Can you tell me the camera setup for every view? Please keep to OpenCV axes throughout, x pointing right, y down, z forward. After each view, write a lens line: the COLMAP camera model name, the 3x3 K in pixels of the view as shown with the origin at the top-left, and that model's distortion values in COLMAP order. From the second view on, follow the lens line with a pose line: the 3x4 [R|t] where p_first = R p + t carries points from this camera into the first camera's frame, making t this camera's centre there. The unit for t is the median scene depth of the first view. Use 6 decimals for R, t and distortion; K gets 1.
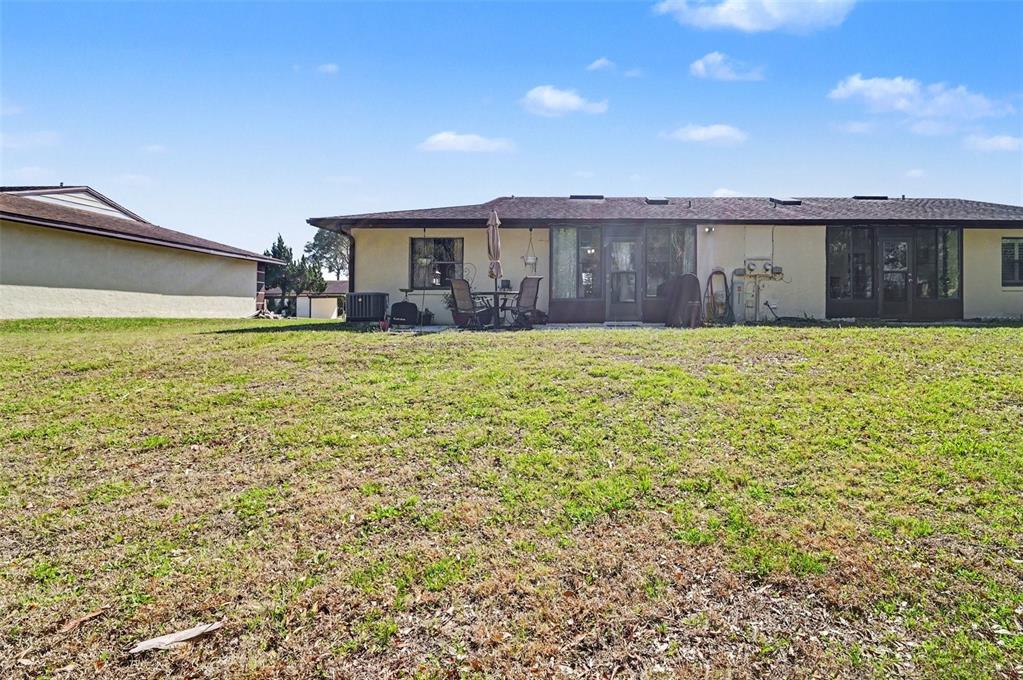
lens RADIAL K [[479.2, 0, 511.9], [0, 479.2, 344.5], [0, 0, 1]] dist [-0.006004, -0.001124]
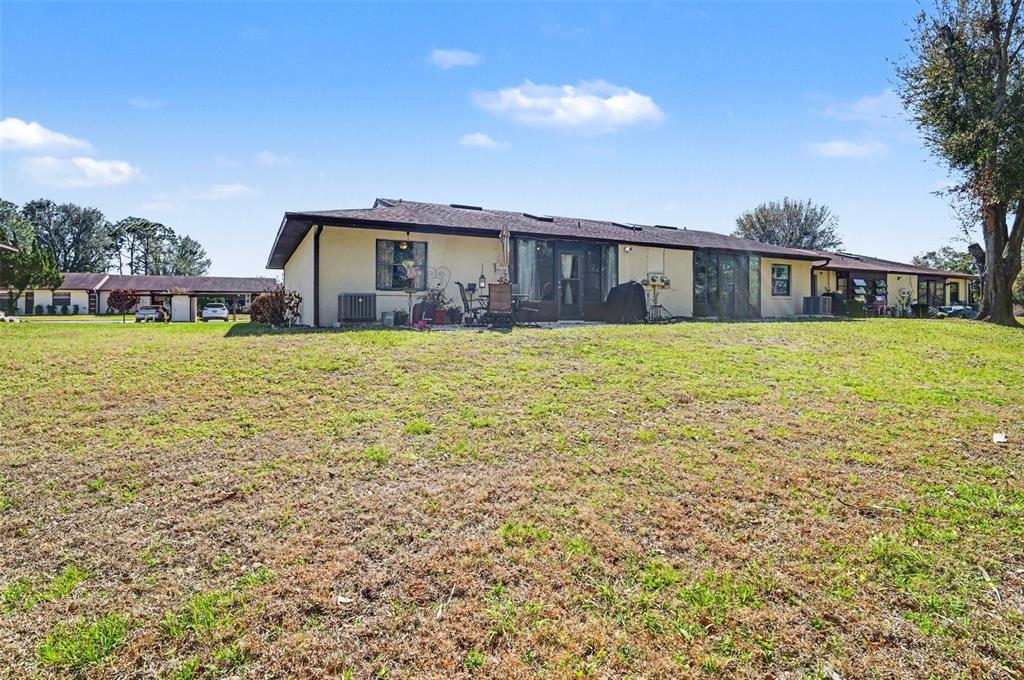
lens RADIAL K [[478.4, 0, 515.7], [0, 478.4, 332.3], [0, 0, 1]] dist [-0.009906, -0.000474]
pose [[0.906570, -0.016651, 0.421728, -0.403968], [0.029044, 0.999314, -0.022979, 0.005899], [-0.421056, 0.033081, 0.906431, -0.039530]]
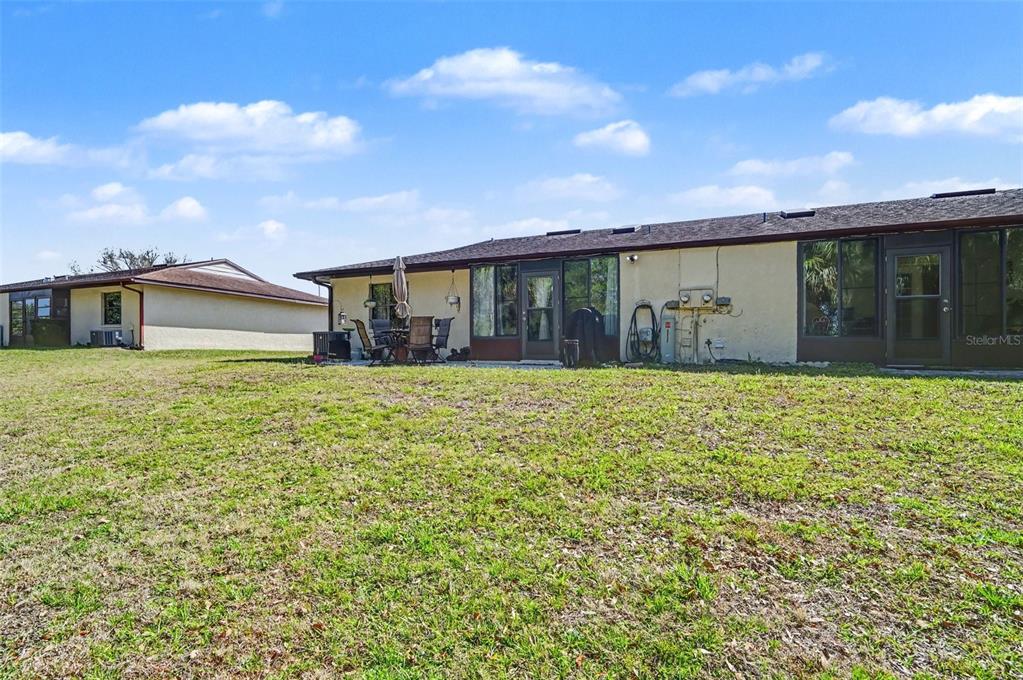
lens RADIAL K [[479.2, 0, 511.9], [0, 479.2, 344.5], [0, 0, 1]] dist [-0.006004, -0.001124]
pose [[0.893787, 0.007114, -0.448435, 0.599158], [-0.043746, 0.996489, -0.071383, -0.009861], [0.446353, 0.083419, 0.890961, 0.131203]]
